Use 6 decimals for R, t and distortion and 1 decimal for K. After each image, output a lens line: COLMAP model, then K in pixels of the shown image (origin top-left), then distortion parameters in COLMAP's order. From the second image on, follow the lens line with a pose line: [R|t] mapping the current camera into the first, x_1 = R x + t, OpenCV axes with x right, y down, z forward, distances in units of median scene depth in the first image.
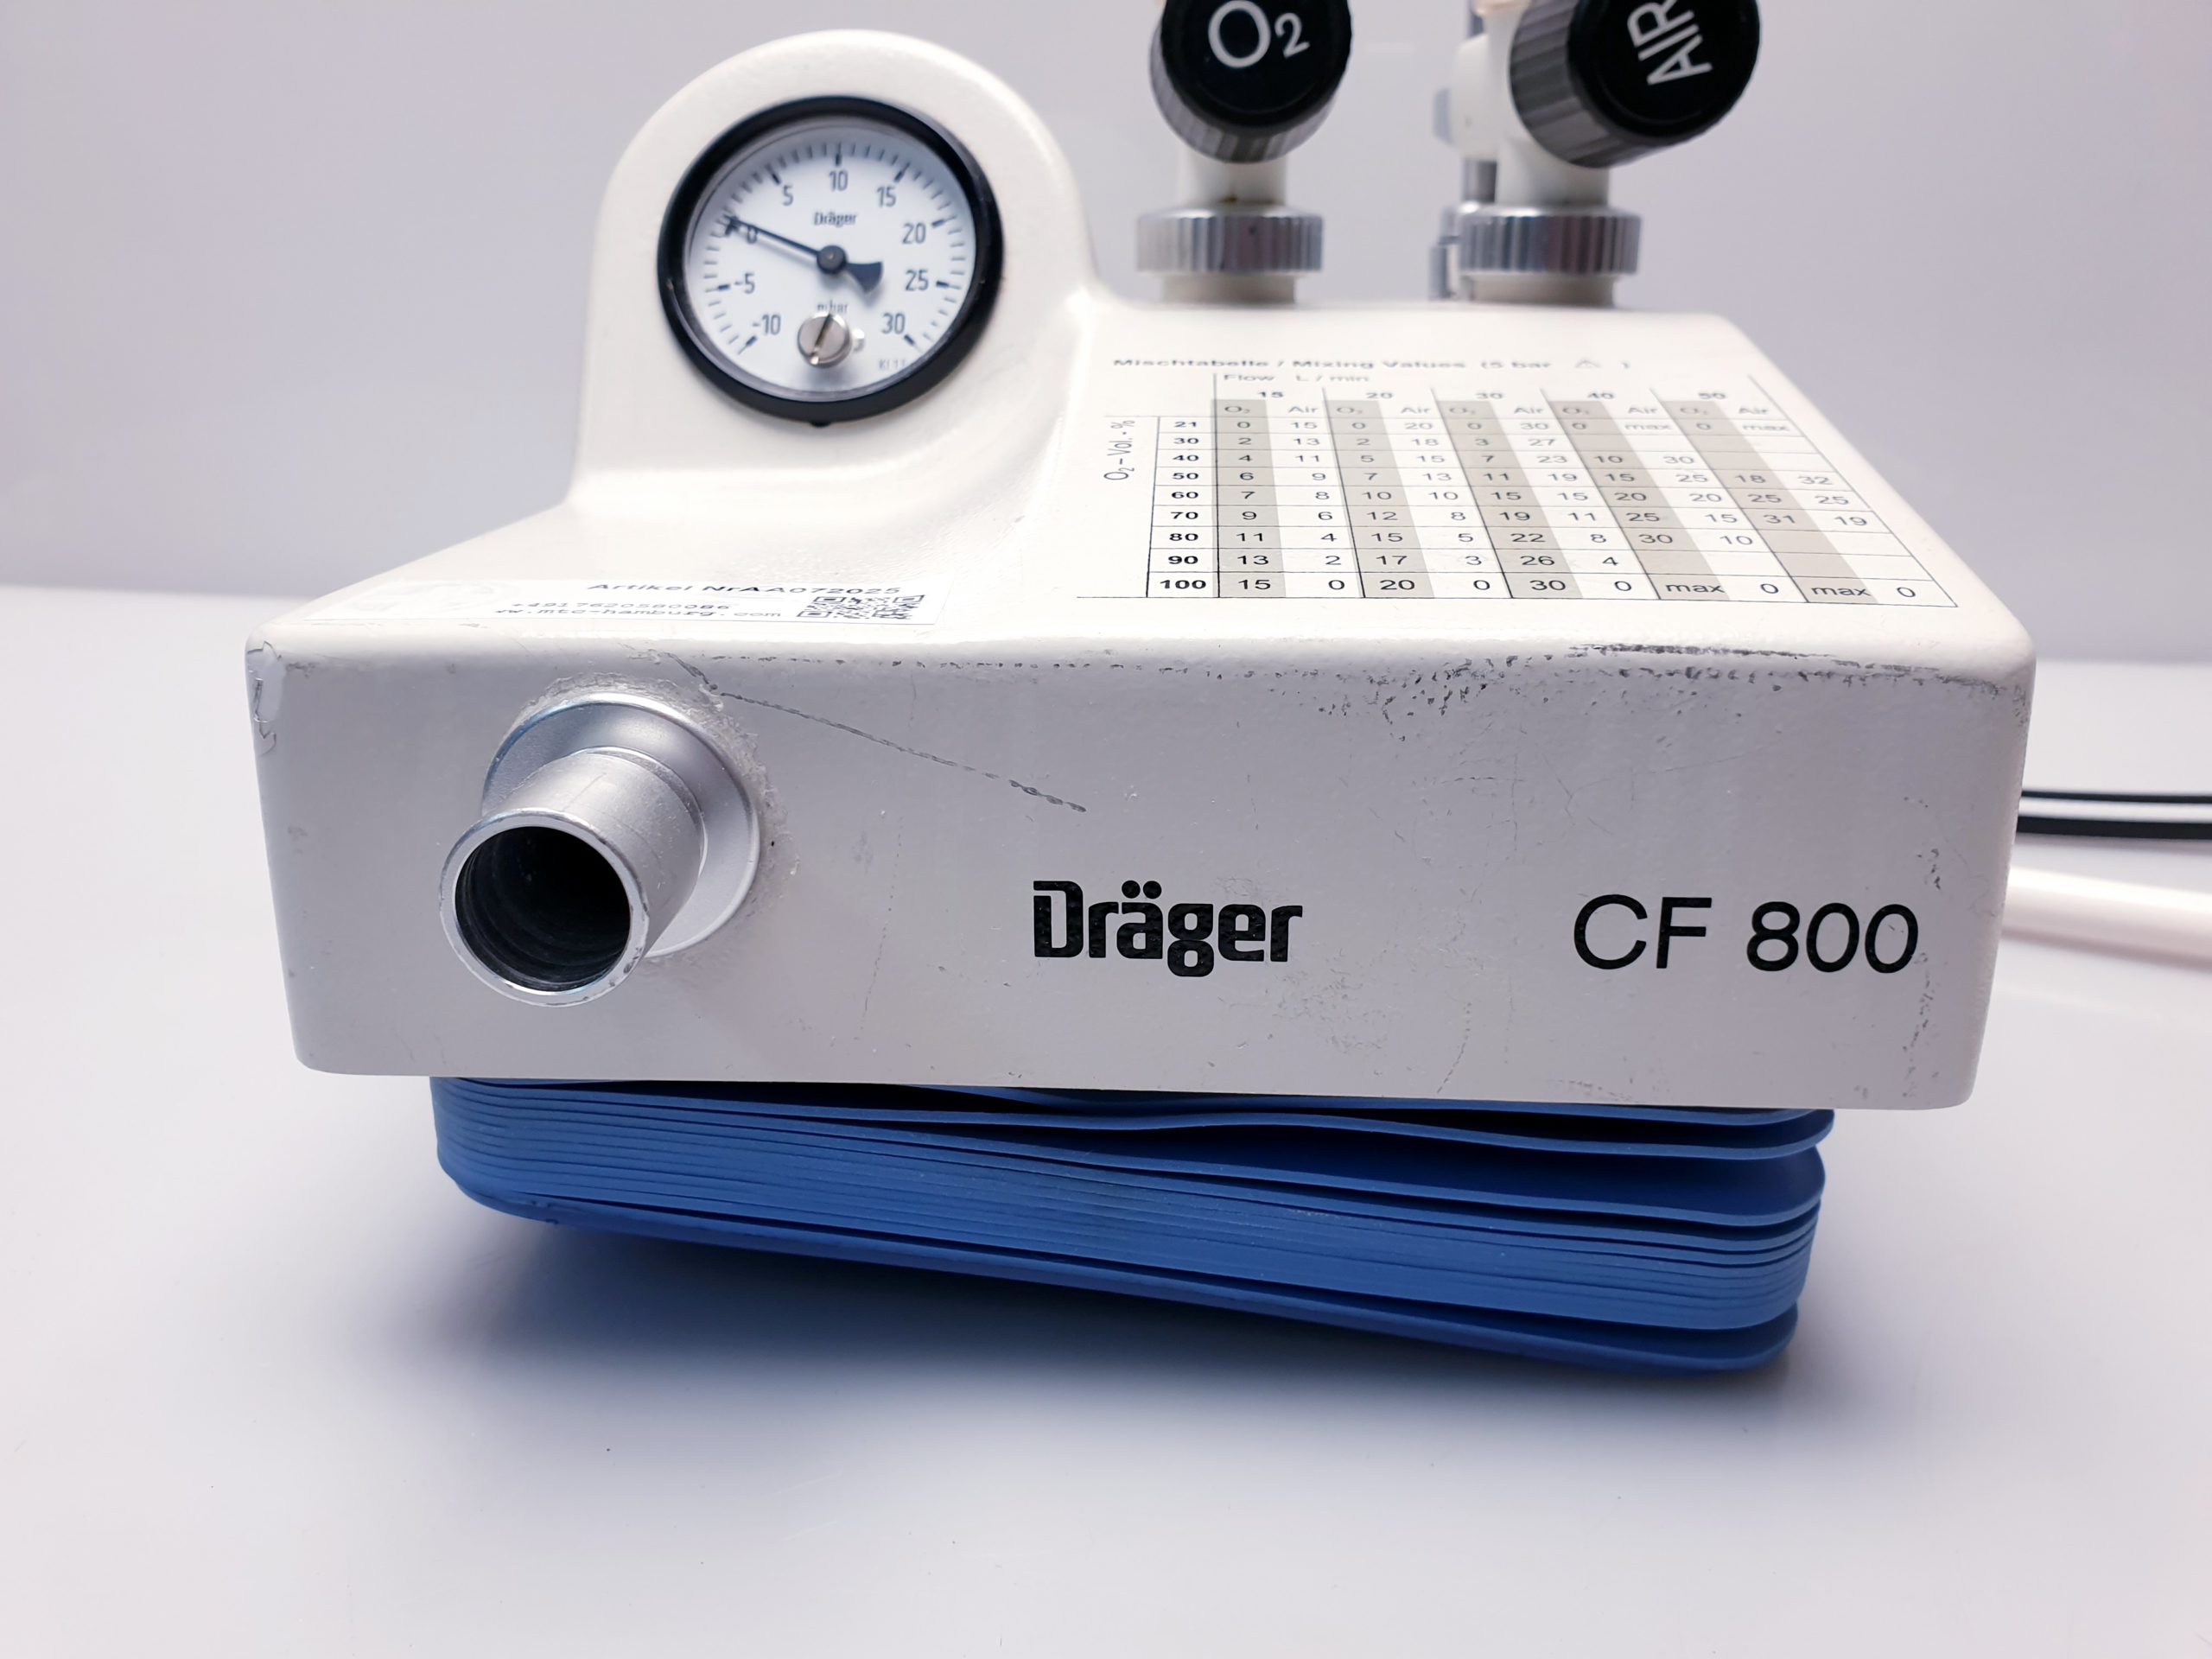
lens RADIAL K [[1753.5, 0, 1149.5], [0, 1753.5, 860.3], [0, 0, 1]] dist [-0.014296, 0.057234]
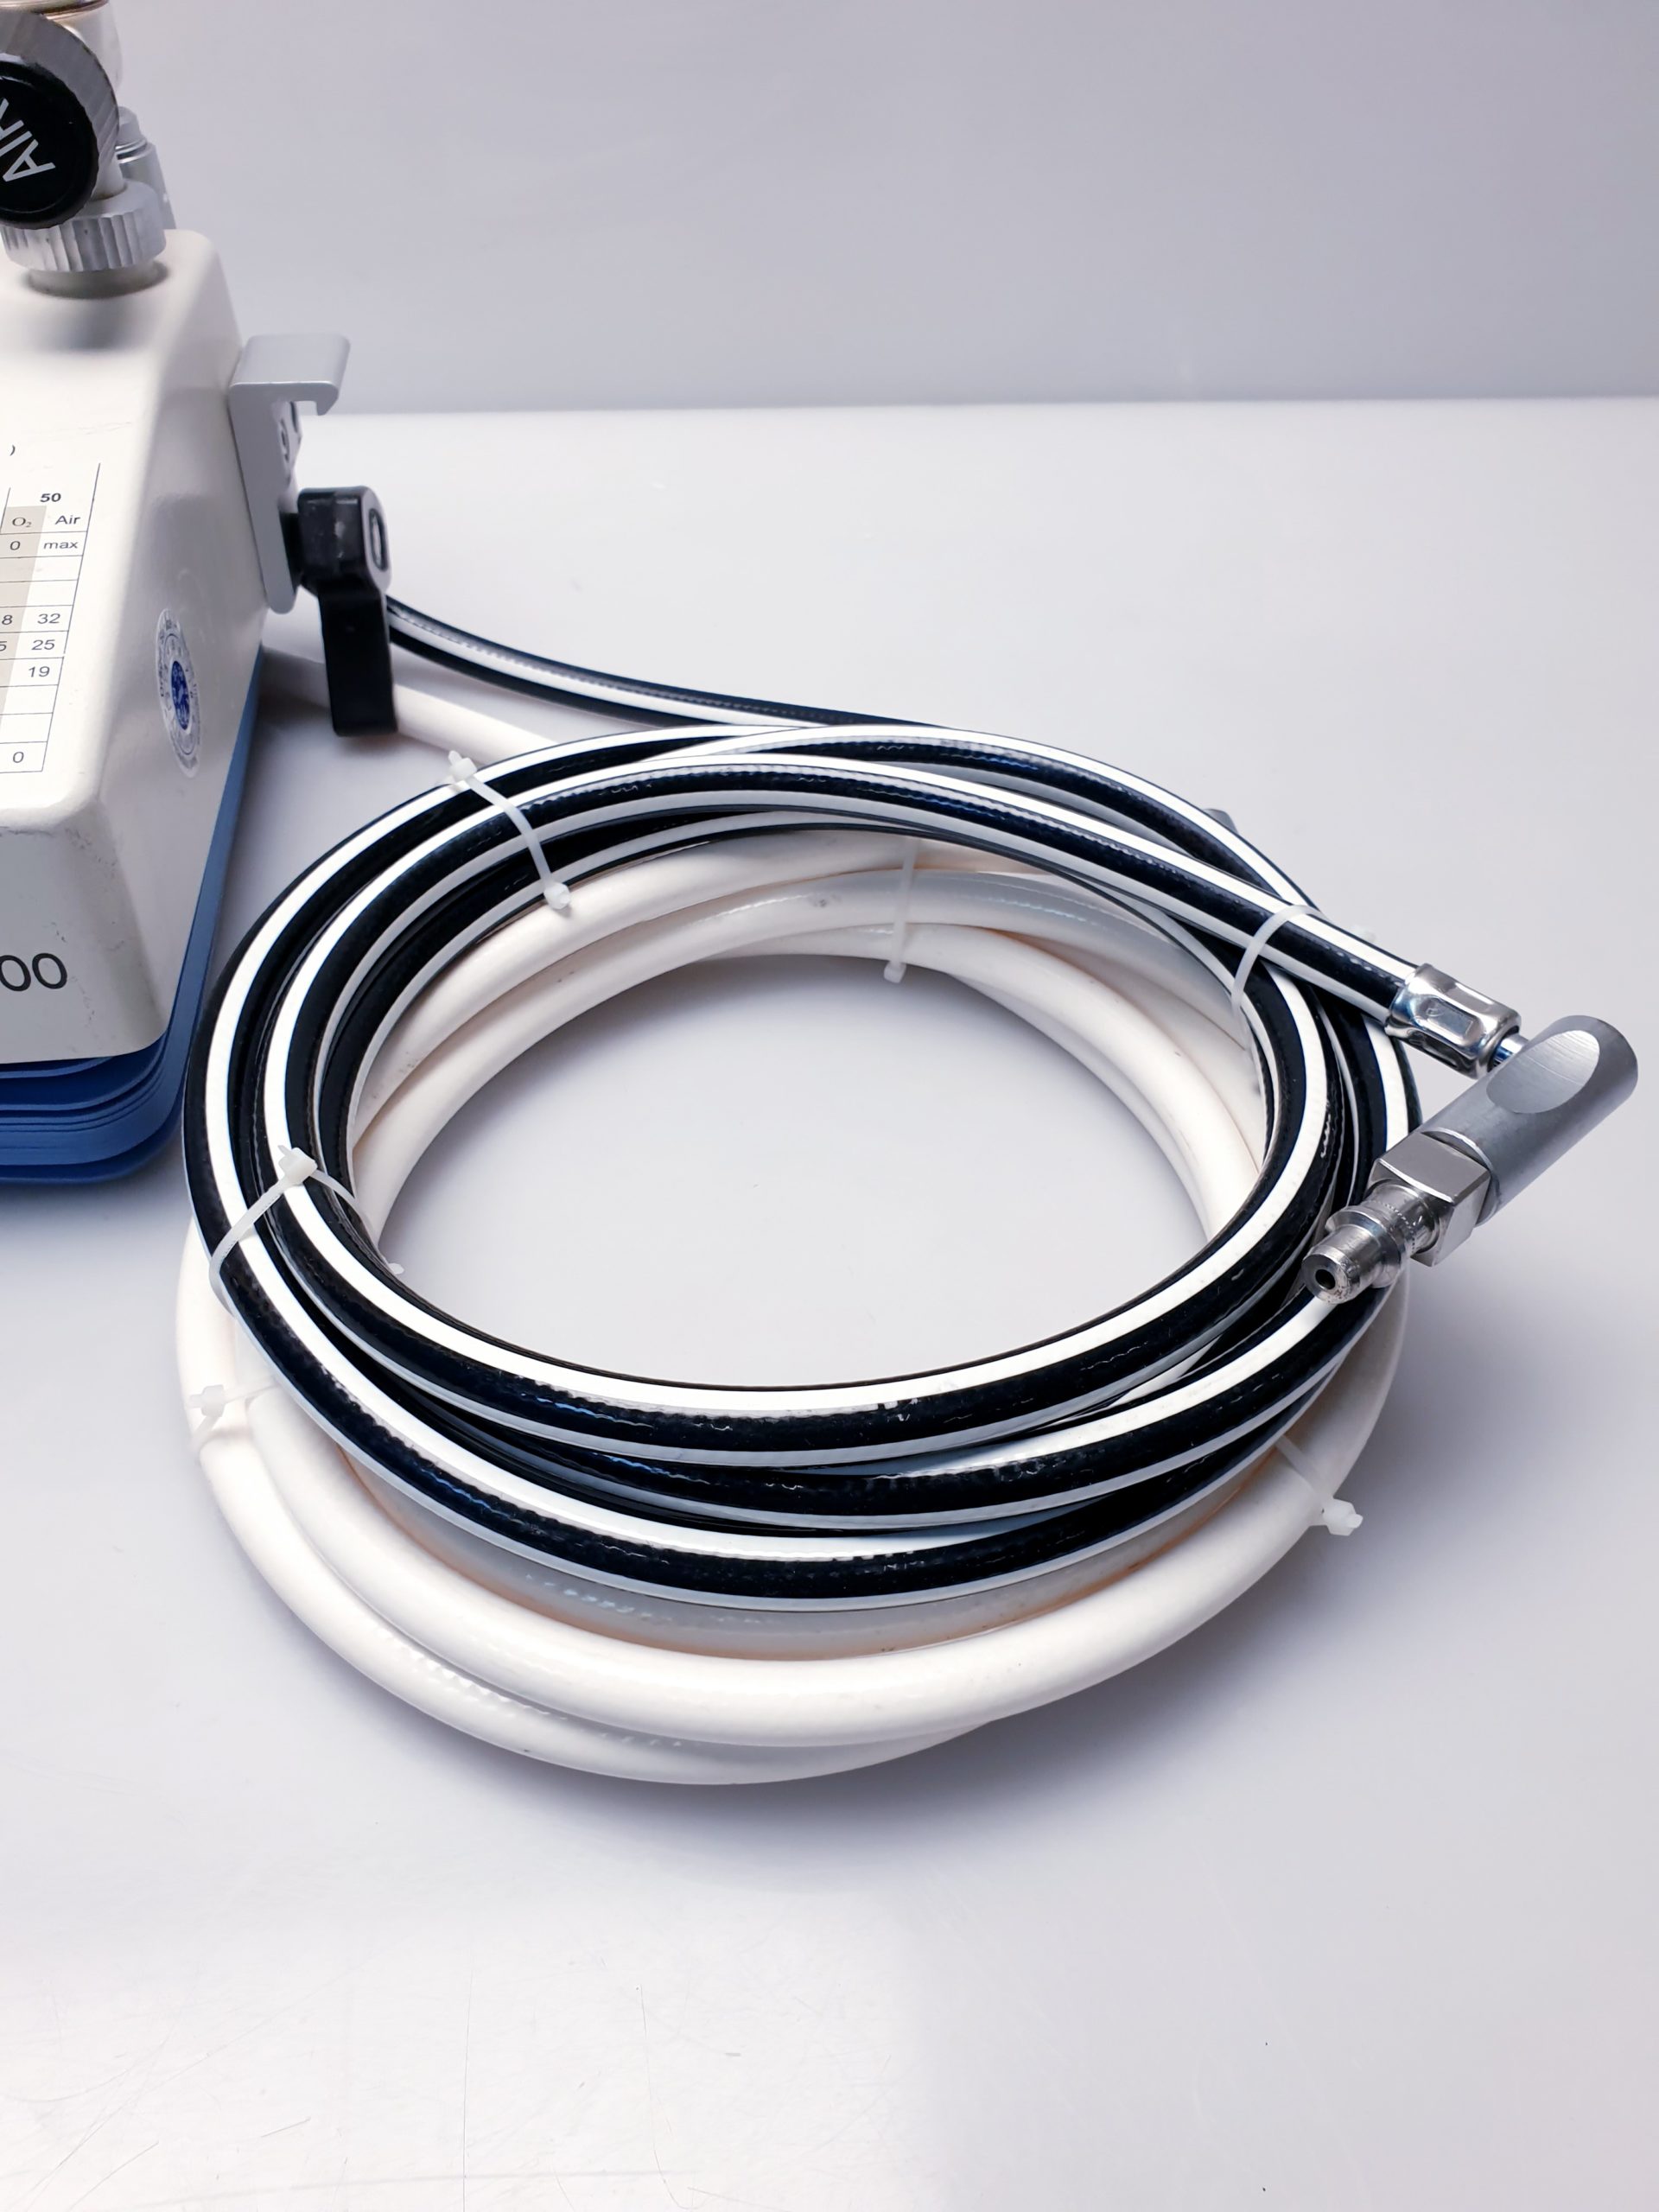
lens RADIAL K [[1753.5, 0, 792.5], [0, 1753.5, 1086.0], [0, 0, 1]] dist [-0.014296, 0.057234]
pose [[0.988953, -0.107742, 0.101805, 0.840742], [0.060941, 0.921591, 0.383348, -0.398498], [-0.135126, -0.372909, 0.917976, -0.576173]]
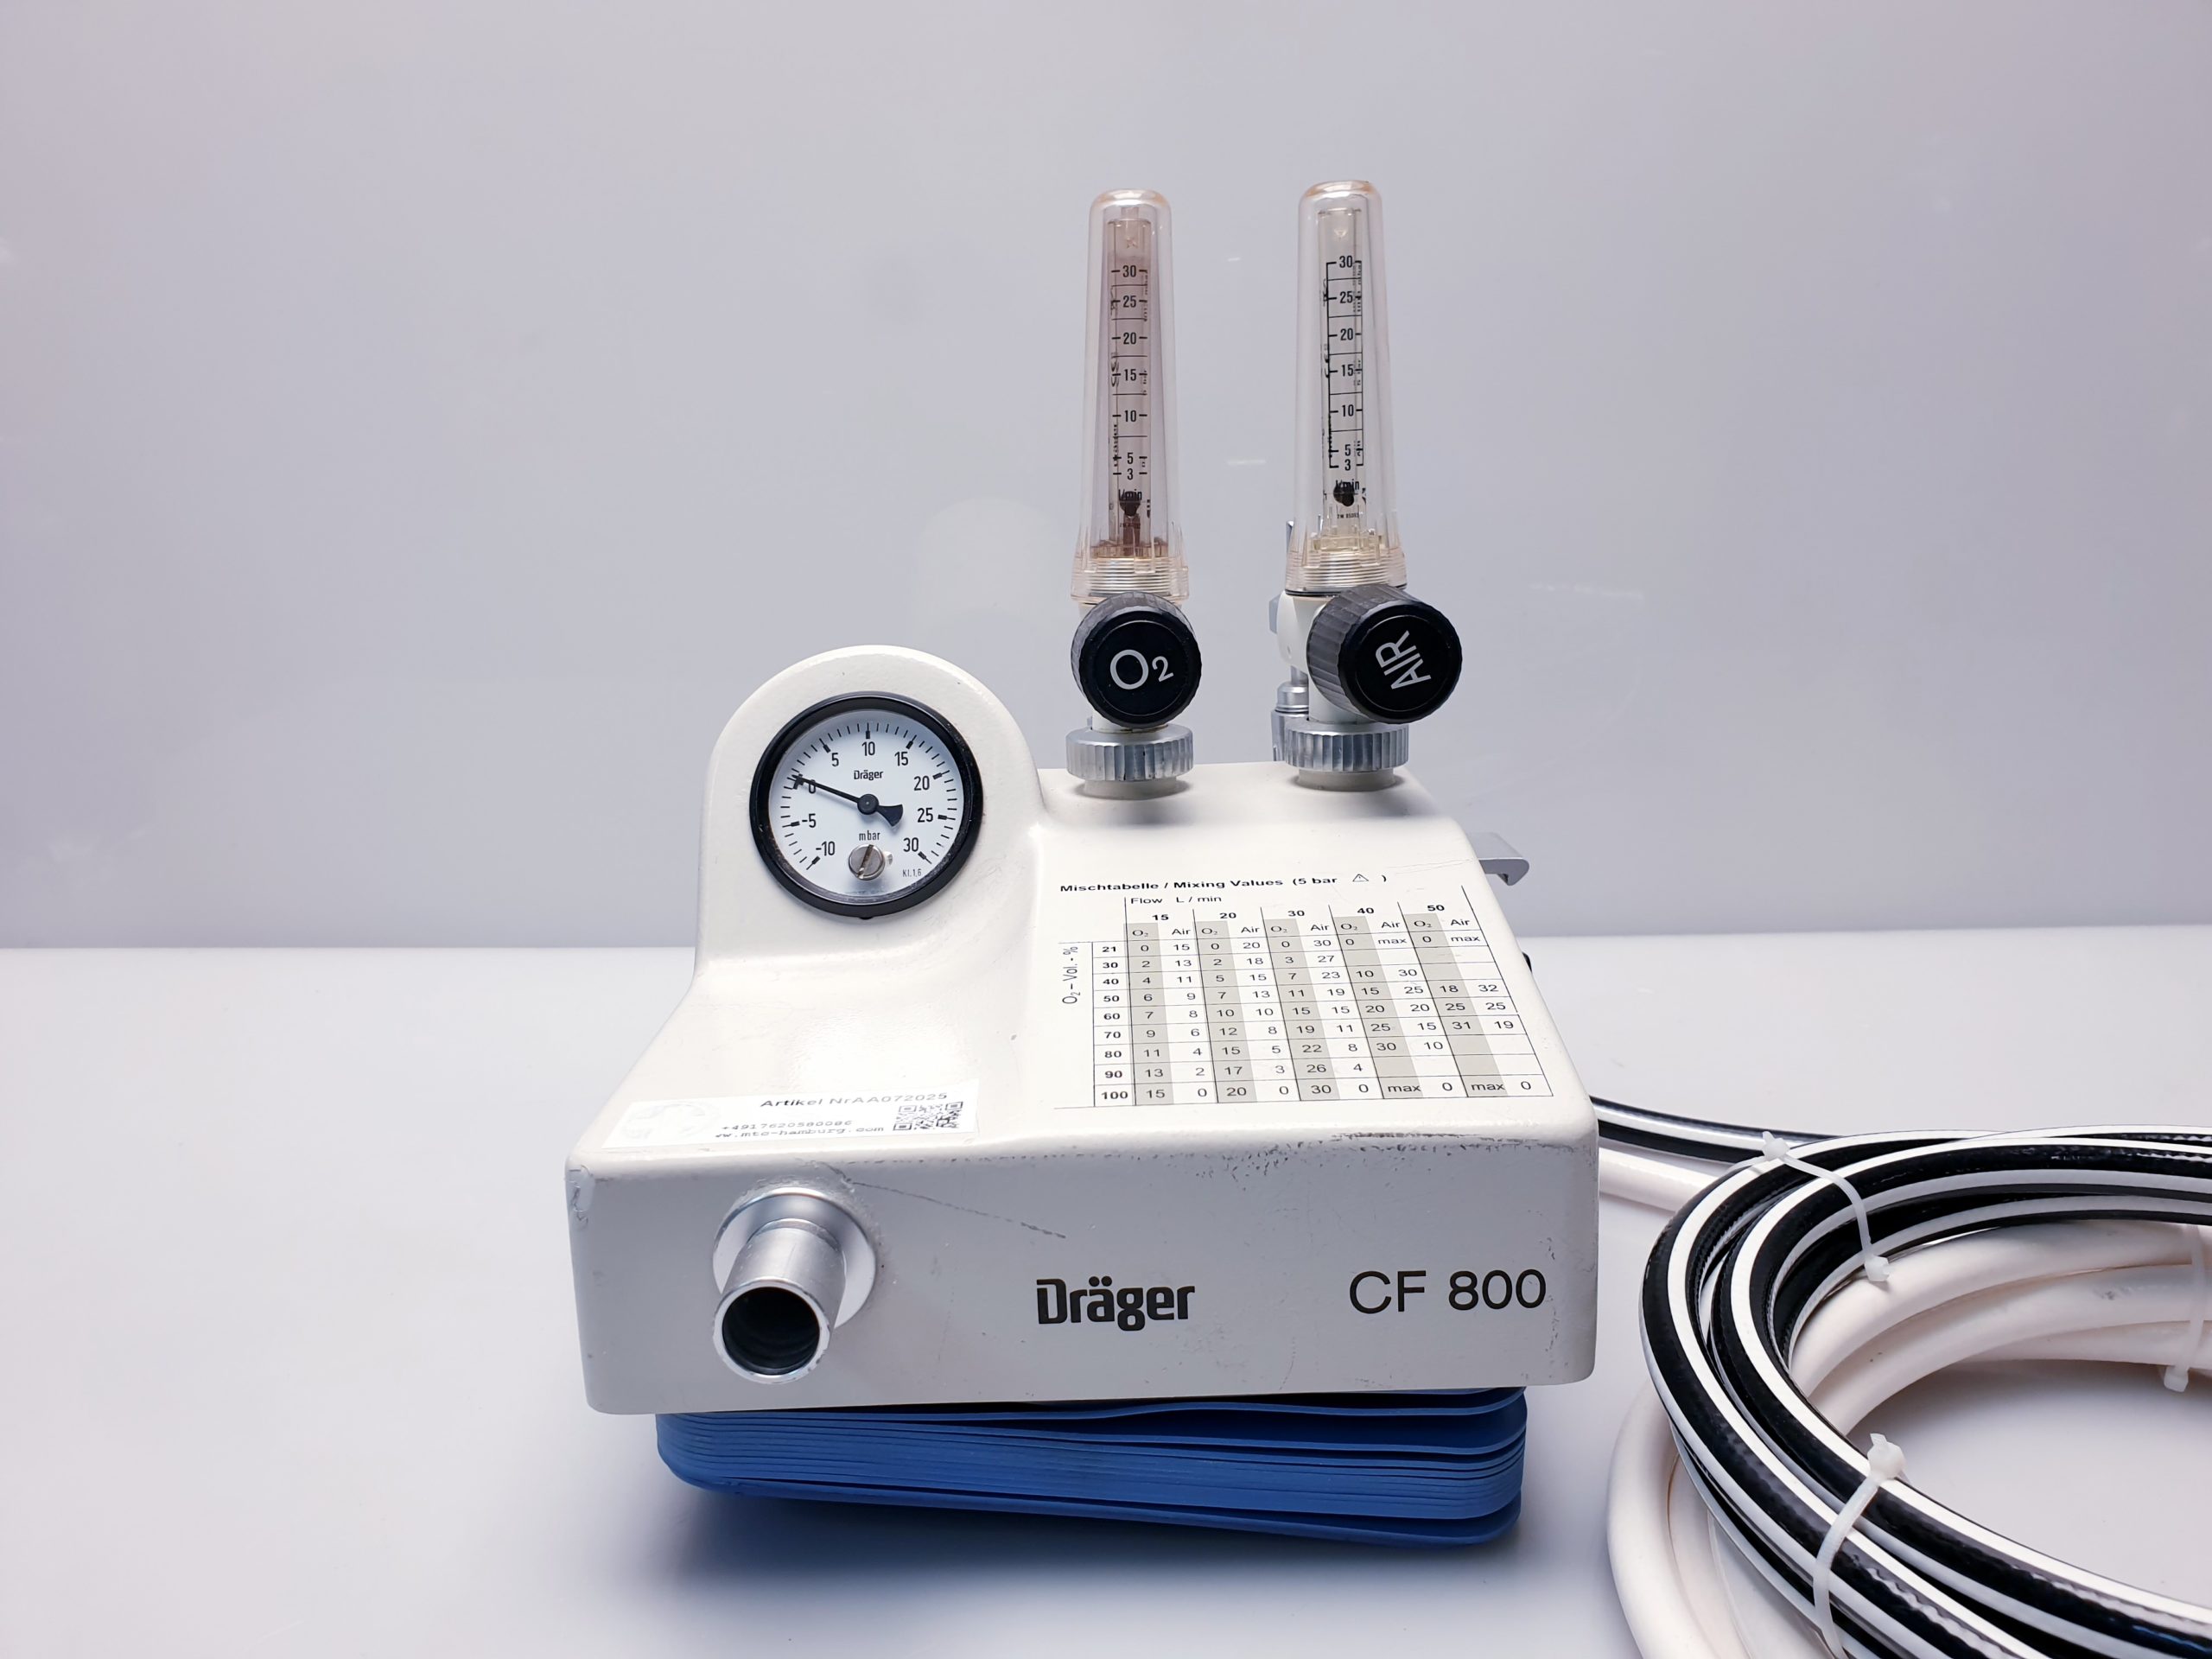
lens RADIAL K [[1676.9, 0, 1139.8], [0, 1676.9, 849.3], [0, 0, 1]] dist [0.041274, -0.040043]
pose [[0.998043, -0.050362, 0.037059, -0.004897], [0.053458, 0.994691, -0.087928, -0.238077], [-0.032434, 0.089737, 0.995437, -0.632810]]
